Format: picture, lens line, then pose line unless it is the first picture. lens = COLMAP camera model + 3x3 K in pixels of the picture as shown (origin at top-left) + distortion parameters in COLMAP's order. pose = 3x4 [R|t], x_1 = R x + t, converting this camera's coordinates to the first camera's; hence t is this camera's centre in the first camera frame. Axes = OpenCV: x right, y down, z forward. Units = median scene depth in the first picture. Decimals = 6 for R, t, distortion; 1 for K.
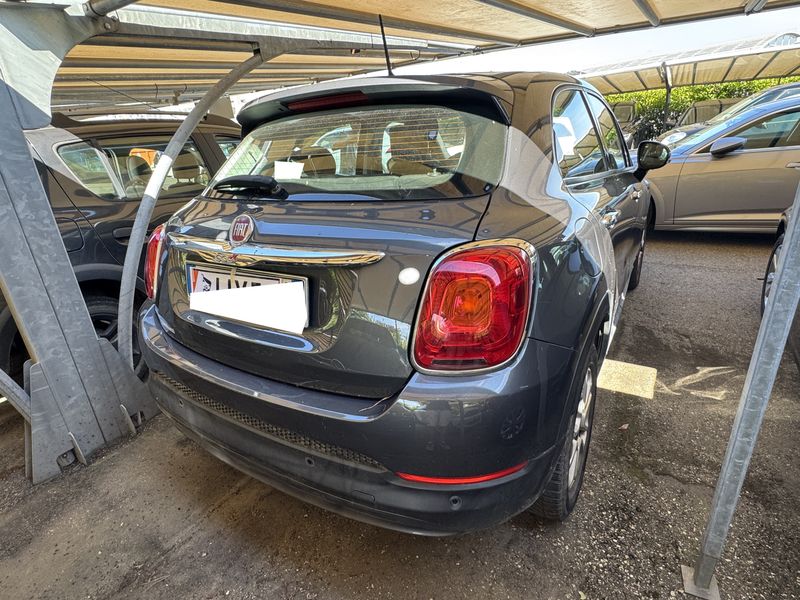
lens RADIAL K [[418.2, 0, 398.4], [0, 418.2, 299.5], [0, 0, 1]] dist [-0.003325, -0.001355]
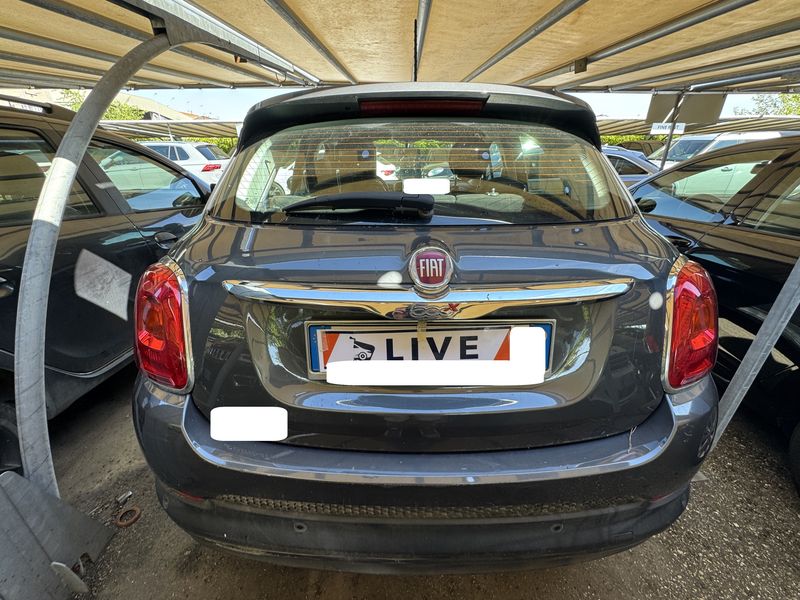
lens RADIAL K [[329.9, 0, 397.9], [0, 329.9, 299.5], [0, 0, 1]] dist [-0.001107, -0.000504]
pose [[0.849559, -0.148487, 0.506163, -0.668129], [0.139202, 0.988657, 0.056390, -0.141714], [-0.508795, 0.022552, 0.860592, 0.498323]]
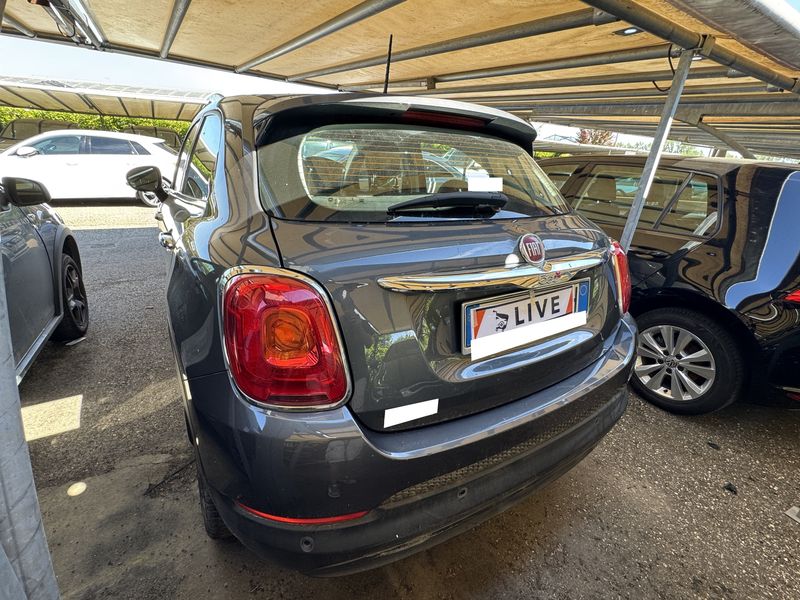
lens RADIAL K [[365.2, 0, 399.4], [0, 365.2, 306.0], [0, 0, 1]] dist [0.005217, 0.000754]
pose [[0.442642, -0.246703, 0.862094, -1.175422], [0.247450, 0.957684, 0.147004, -0.223122], [-0.861880, 0.148255, 0.484958, 0.809460]]
